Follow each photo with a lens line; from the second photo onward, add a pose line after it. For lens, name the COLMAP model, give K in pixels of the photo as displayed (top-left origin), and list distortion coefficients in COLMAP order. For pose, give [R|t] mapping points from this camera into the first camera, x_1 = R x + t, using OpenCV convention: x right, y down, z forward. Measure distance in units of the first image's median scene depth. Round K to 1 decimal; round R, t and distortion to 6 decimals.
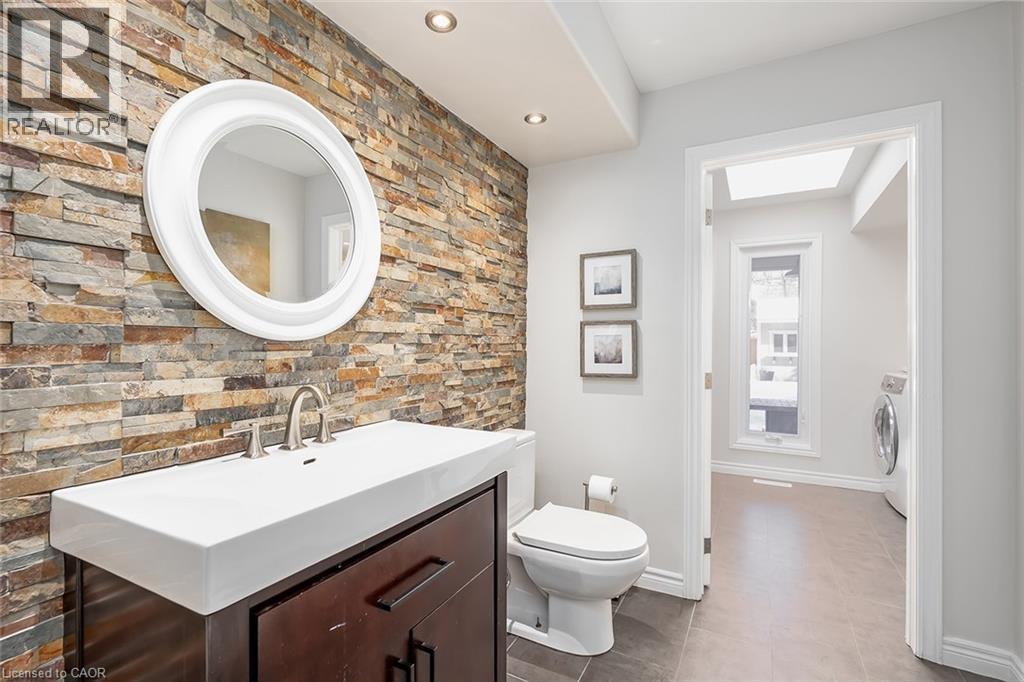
lens RADIAL K [[472.8, 0, 509.7], [0, 472.8, 344.3], [0, 0, 1]] dist [-0.004555, -0.000549]
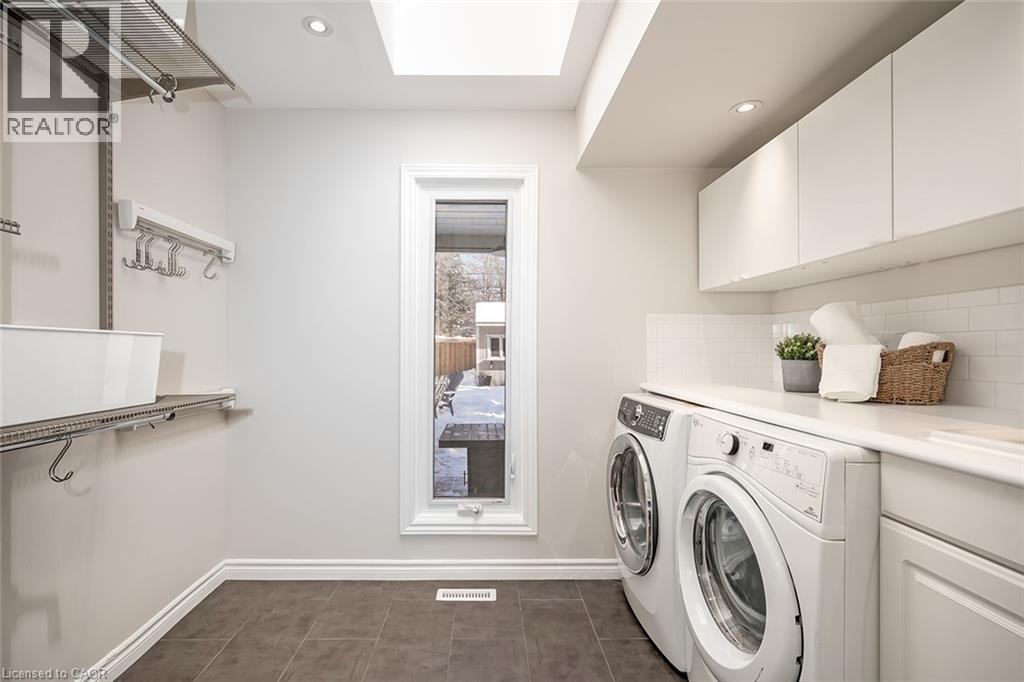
lens RADIAL K [[442.5, 0, 512.4], [0, 442.5, 346.6], [0, 0, 1]] dist [0.000059, 0.000001]
pose [[0.855235, -0.001785, 0.518237, 0.321448], [0.004014, 0.999987, -0.003179, -0.000978], [-0.518225, 0.004799, 0.855231, 0.504800]]
